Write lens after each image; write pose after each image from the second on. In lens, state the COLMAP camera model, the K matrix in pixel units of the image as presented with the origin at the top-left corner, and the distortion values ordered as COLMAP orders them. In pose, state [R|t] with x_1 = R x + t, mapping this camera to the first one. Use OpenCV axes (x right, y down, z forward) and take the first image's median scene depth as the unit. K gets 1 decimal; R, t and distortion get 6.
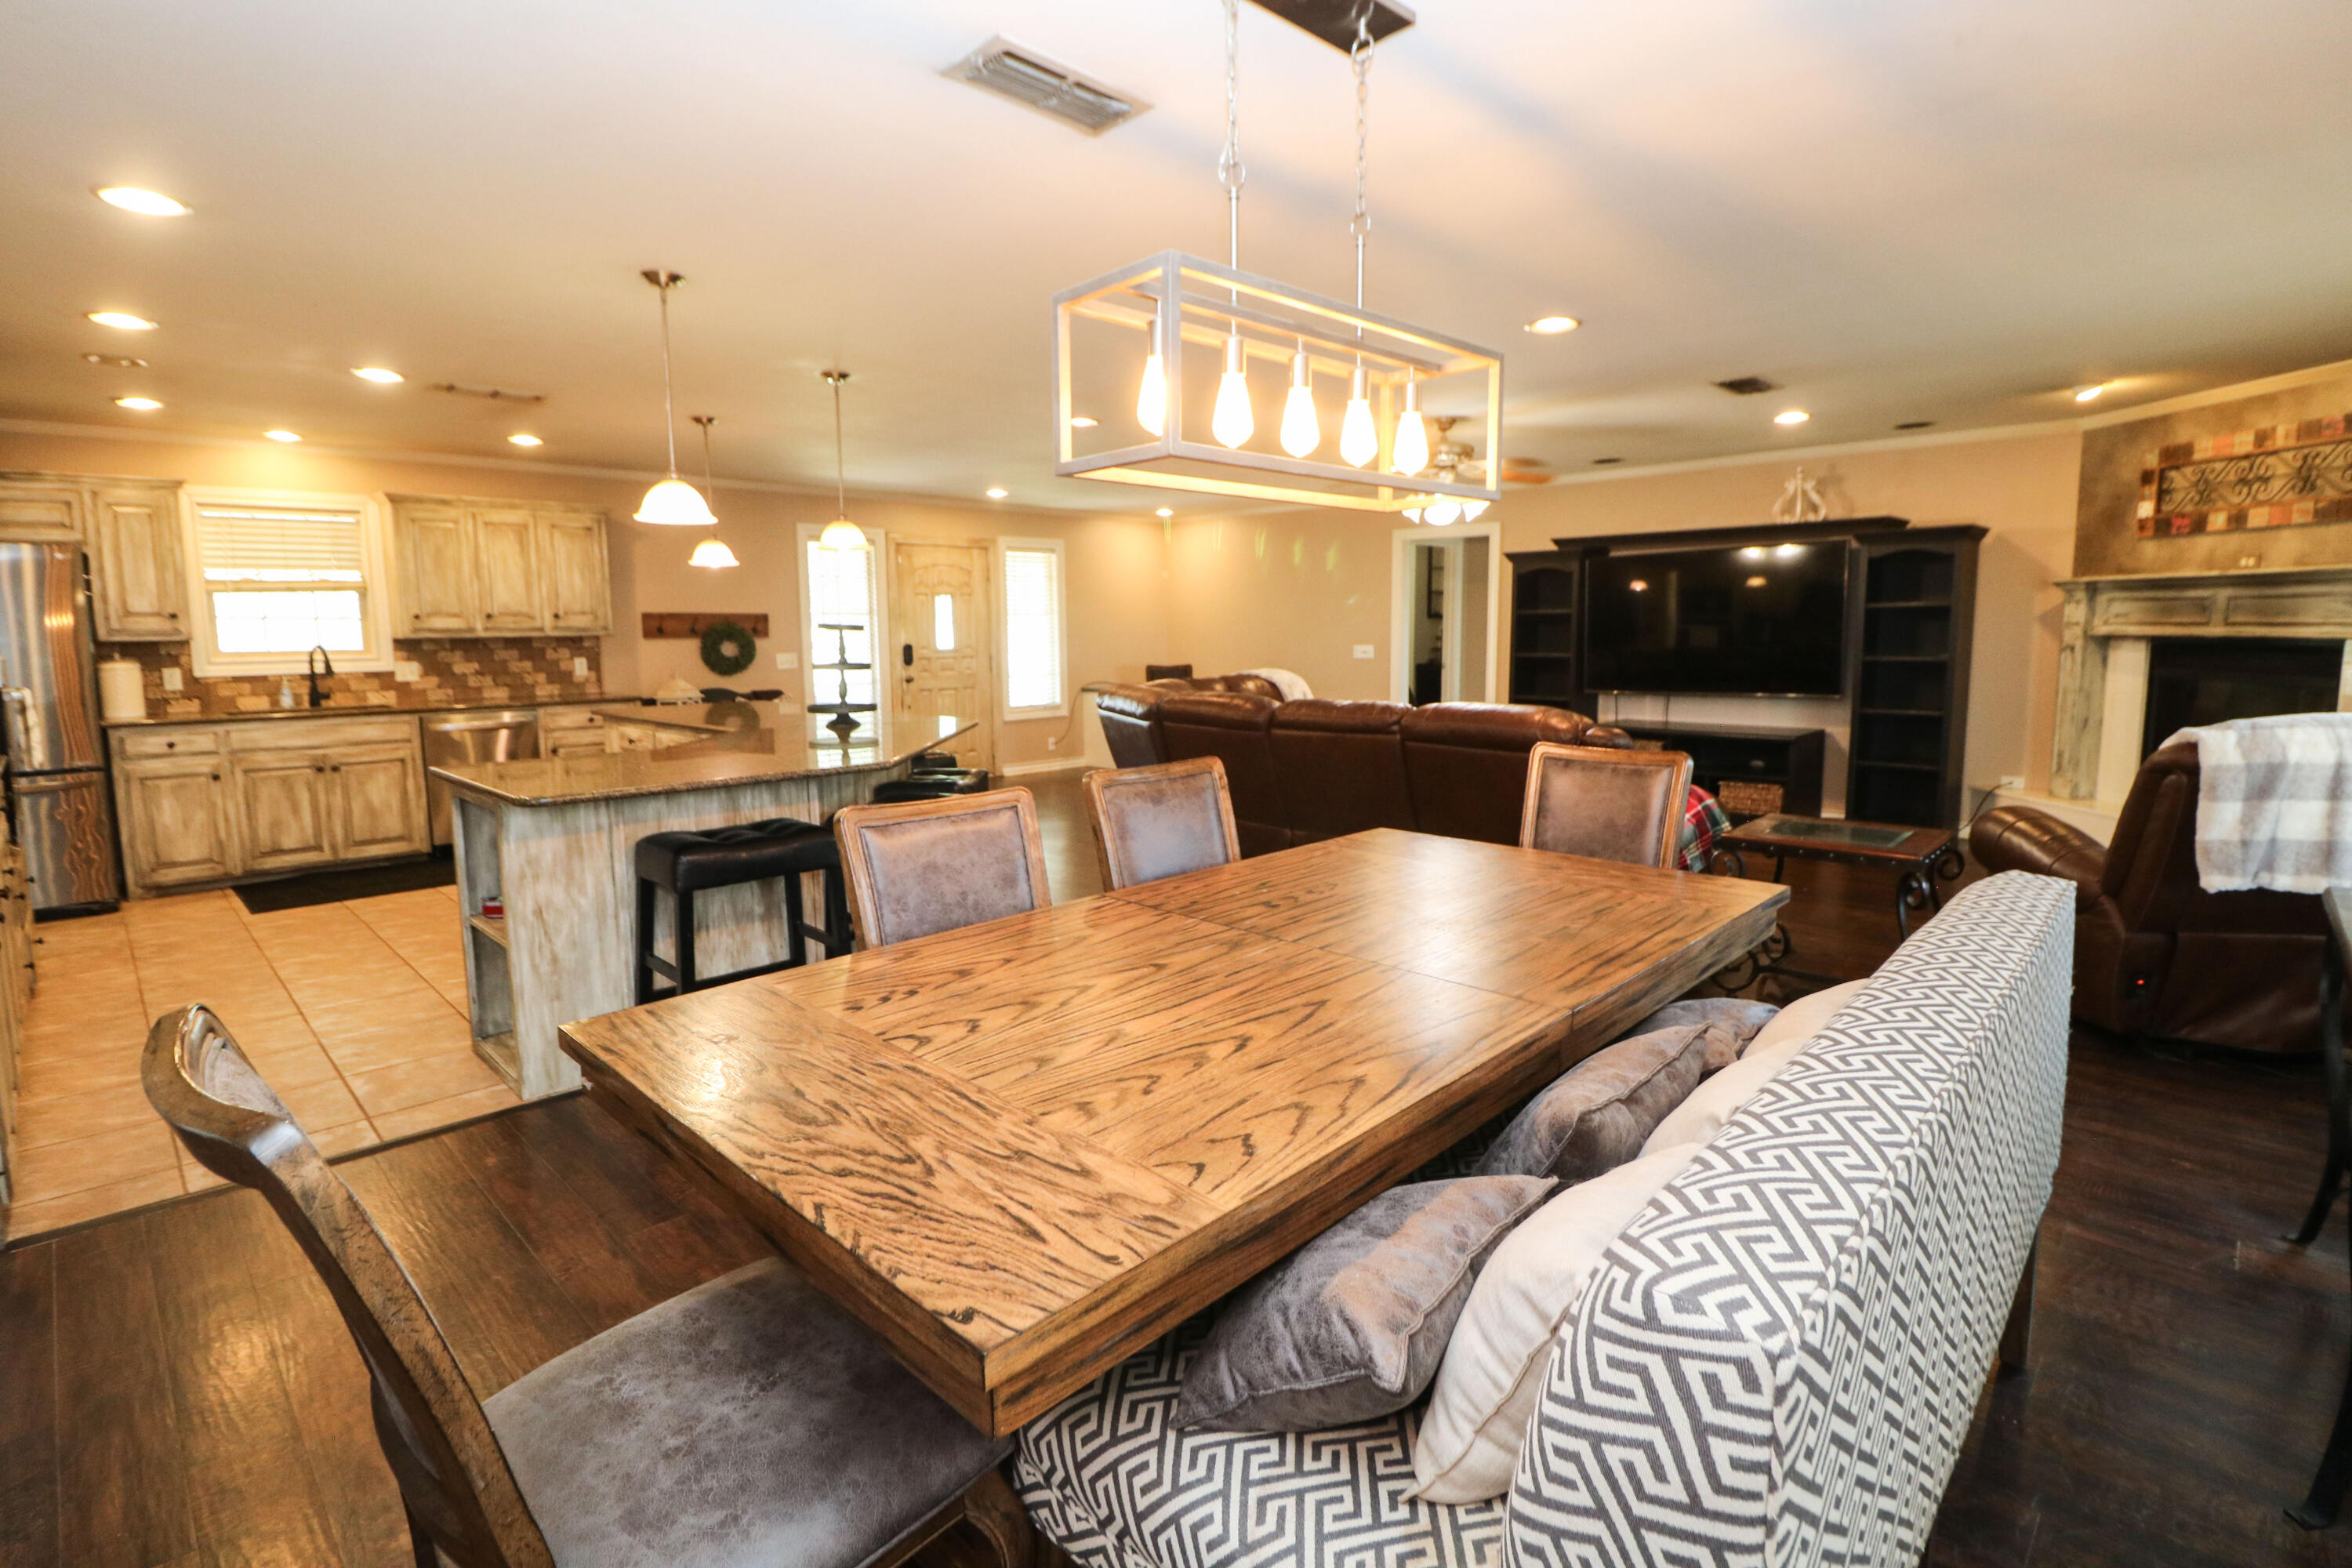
lens RADIAL K [[1101.1, 0, 1188.6], [0, 1101.1, 764.2], [0, 0, 1]] dist [-0.011092, -0.007848]
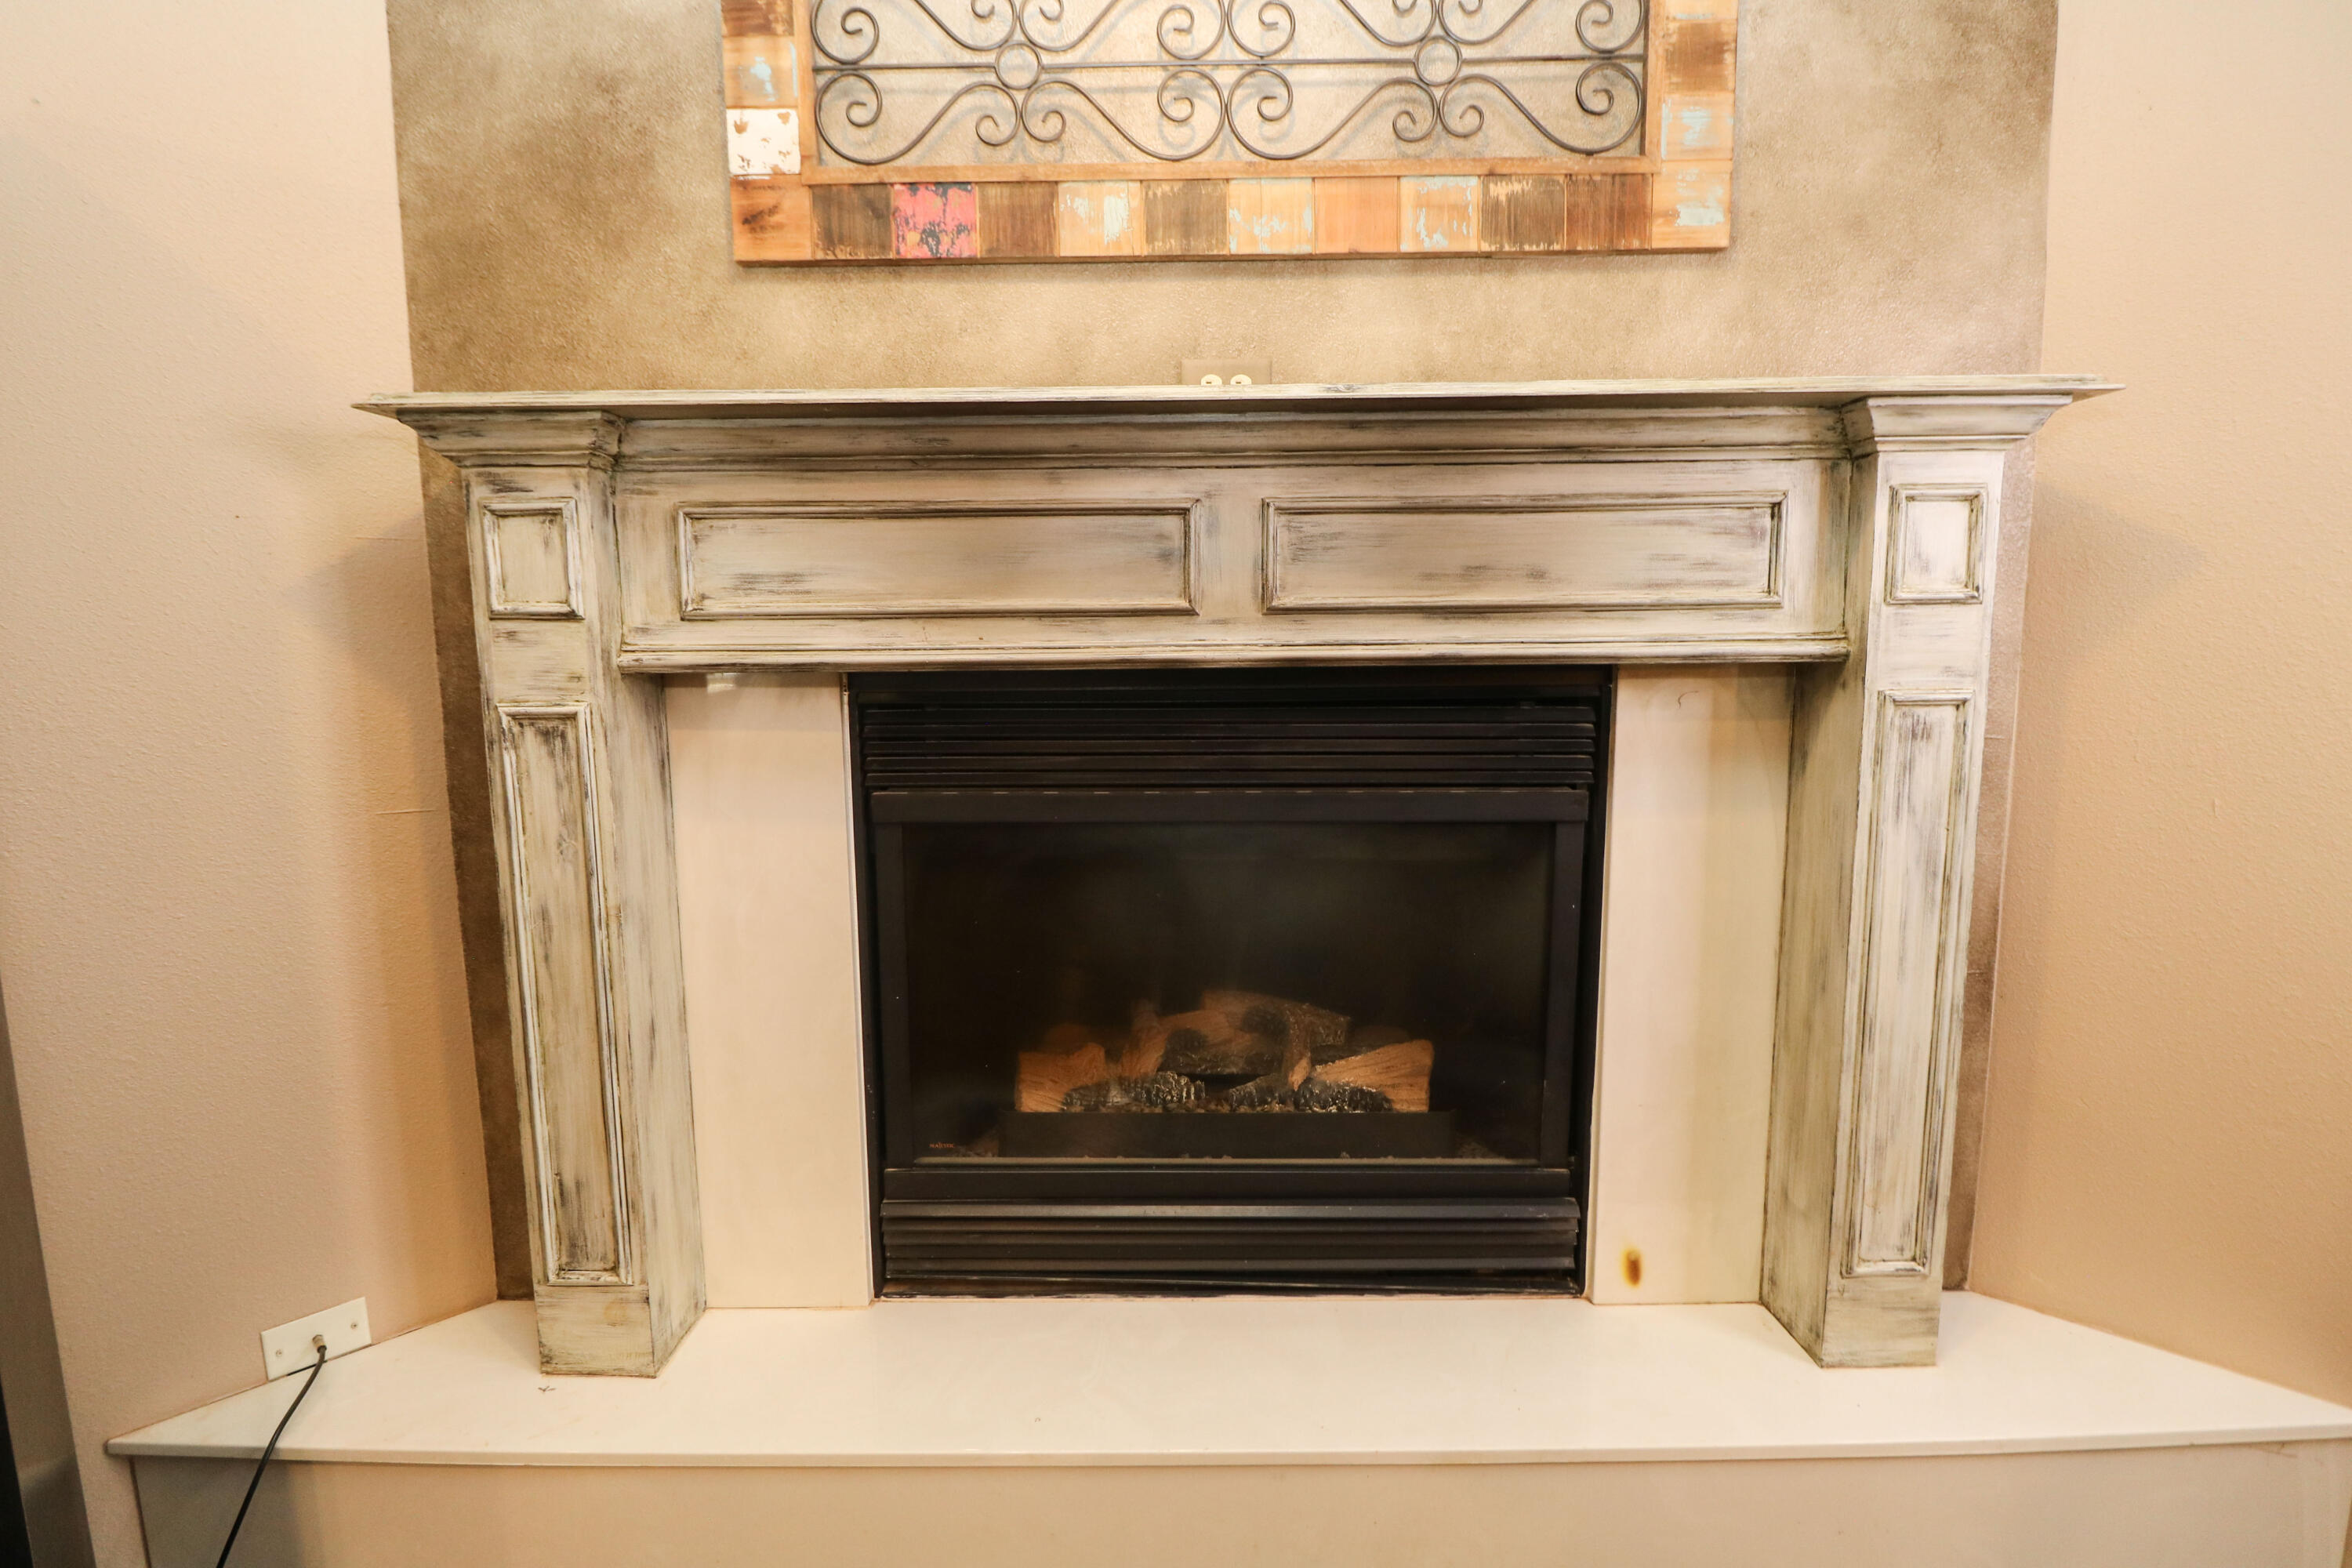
lens RADIAL K [[1101.1, 0, 1172.5], [0, 1101.1, 774.8], [0, 0, 1]] dist [-0.011092, -0.007848]
pose [[0.006021, -0.110744, 0.993831, 0.667578], [0.135467, 0.984777, 0.108915, -0.118403], [-0.990764, 0.133975, 0.020932, 0.982065]]
